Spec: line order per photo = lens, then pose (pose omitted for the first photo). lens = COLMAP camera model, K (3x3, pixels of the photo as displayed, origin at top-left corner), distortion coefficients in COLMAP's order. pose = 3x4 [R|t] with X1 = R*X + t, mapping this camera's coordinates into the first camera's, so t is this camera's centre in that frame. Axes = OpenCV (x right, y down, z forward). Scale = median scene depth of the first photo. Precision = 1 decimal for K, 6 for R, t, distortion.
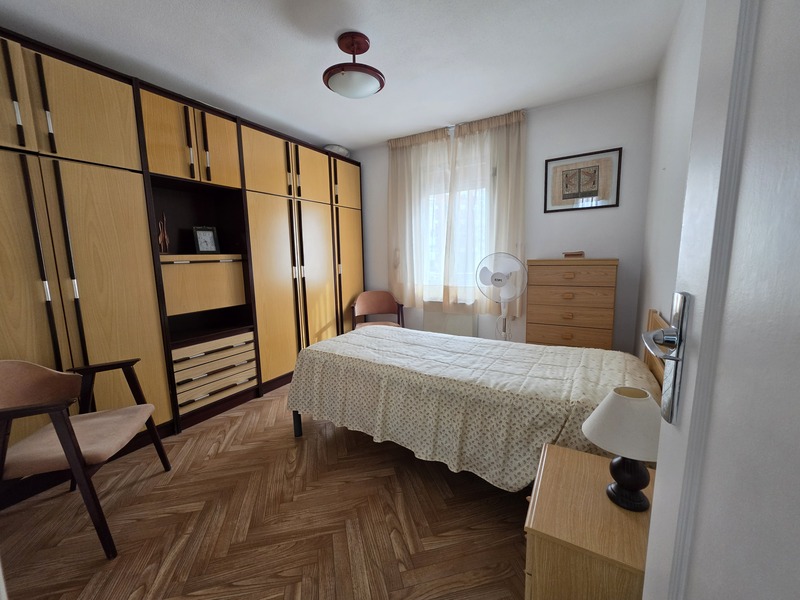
lens RADIAL K [[316.9, 0, 397.7], [0, 316.9, 294.9], [0, 0, 1]] dist [-0.003985, -0.000529]
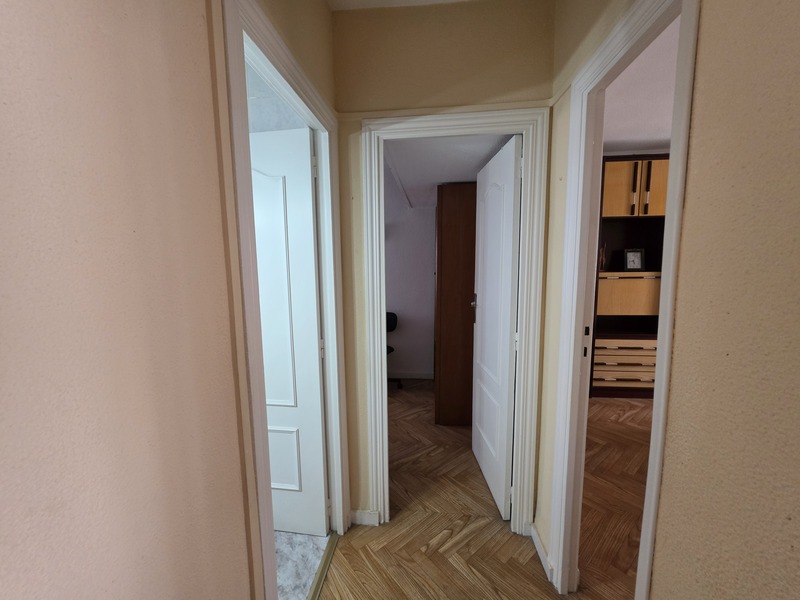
lens RADIAL K [[316.9, 0, 398.9], [0, 316.9, 297.6], [0, 0, 1]] dist [-0.003985, -0.000529]
pose [[0.412402, 0.122446, -0.902735, 0.179868], [-0.113587, 0.990105, 0.082406, -0.025899], [0.903893, 0.068555, 0.422230, -0.408224]]
